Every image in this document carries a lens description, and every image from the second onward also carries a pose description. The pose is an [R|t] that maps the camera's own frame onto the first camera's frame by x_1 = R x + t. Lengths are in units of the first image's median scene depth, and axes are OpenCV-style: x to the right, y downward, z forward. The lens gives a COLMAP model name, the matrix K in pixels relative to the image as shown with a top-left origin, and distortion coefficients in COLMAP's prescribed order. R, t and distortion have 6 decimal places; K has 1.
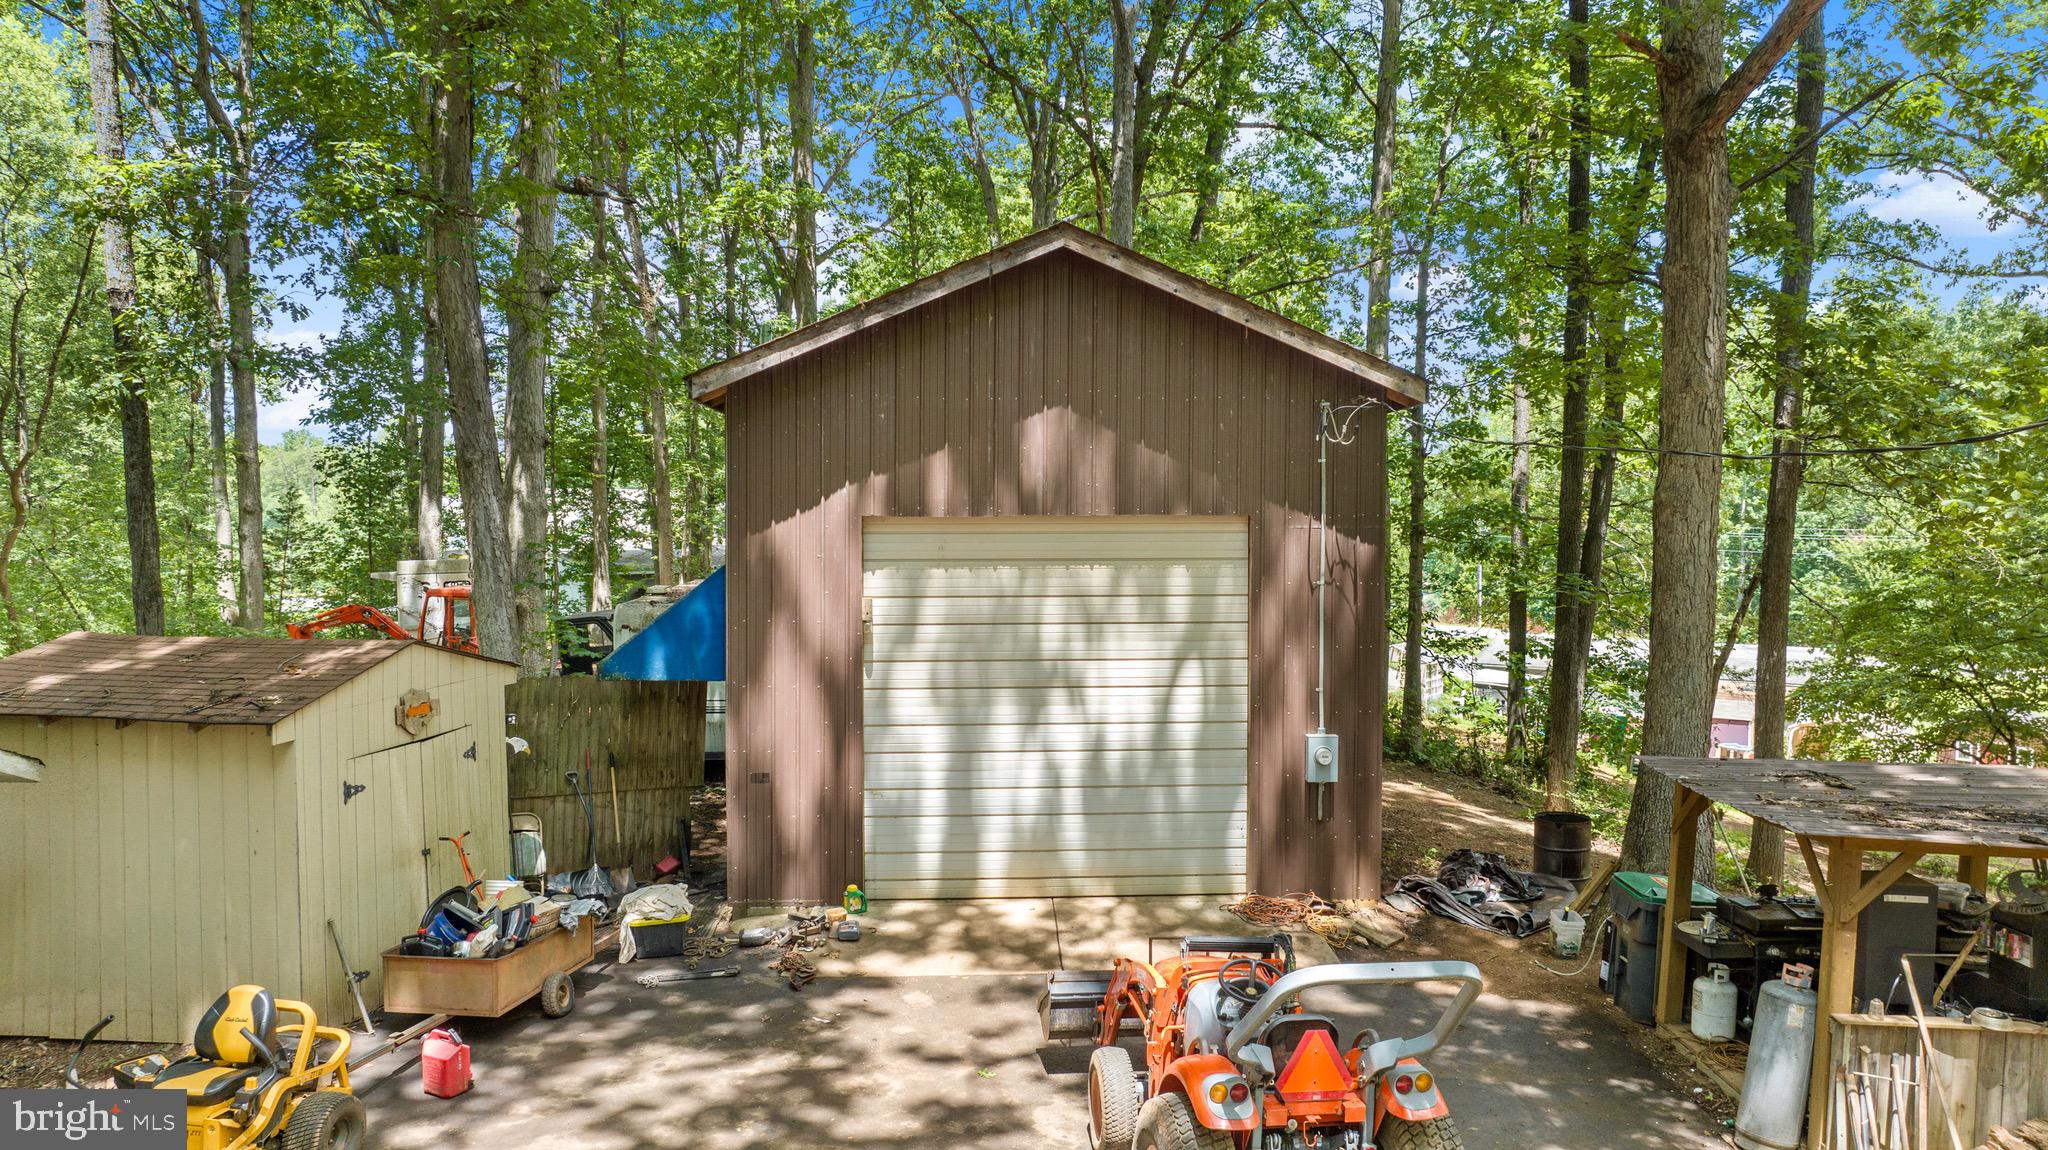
lens RADIAL K [[1400.5, 0, 1031.9], [0, 1400.5, 578.4], [0, 0, 1]] dist [-0.012595, -0.007791]
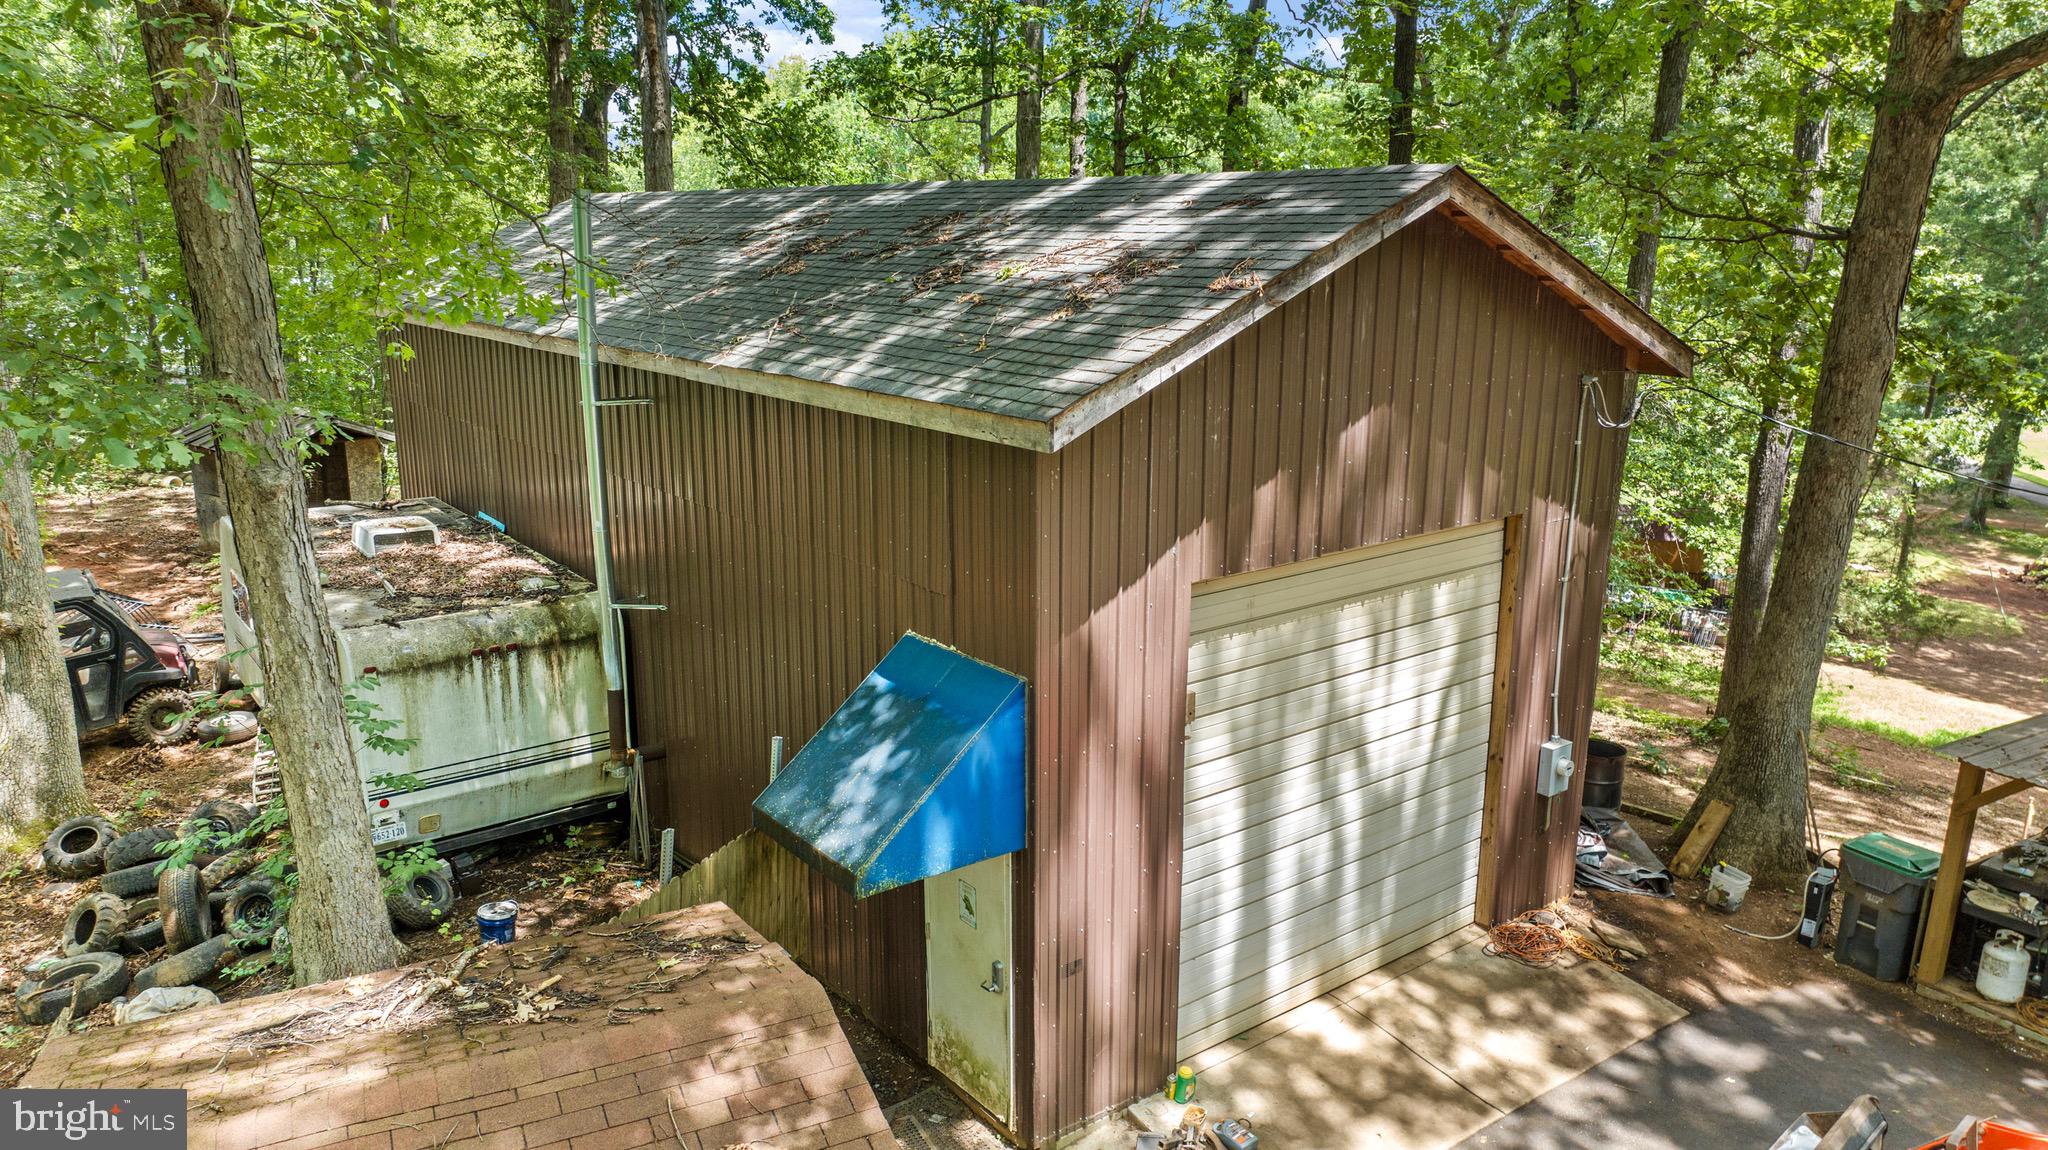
lens RADIAL K [[1426.7, 0, 1024.0], [0, 1426.7, 575.0], [0, 0, 1]] dist [-0.043887, 0.056086]
pose [[0.831712, -0.133019, 0.539038, -0.569706], [0.025849, 0.979100, 0.201729, -0.192194], [-0.554606, -0.153847, 0.817767, 0.464663]]
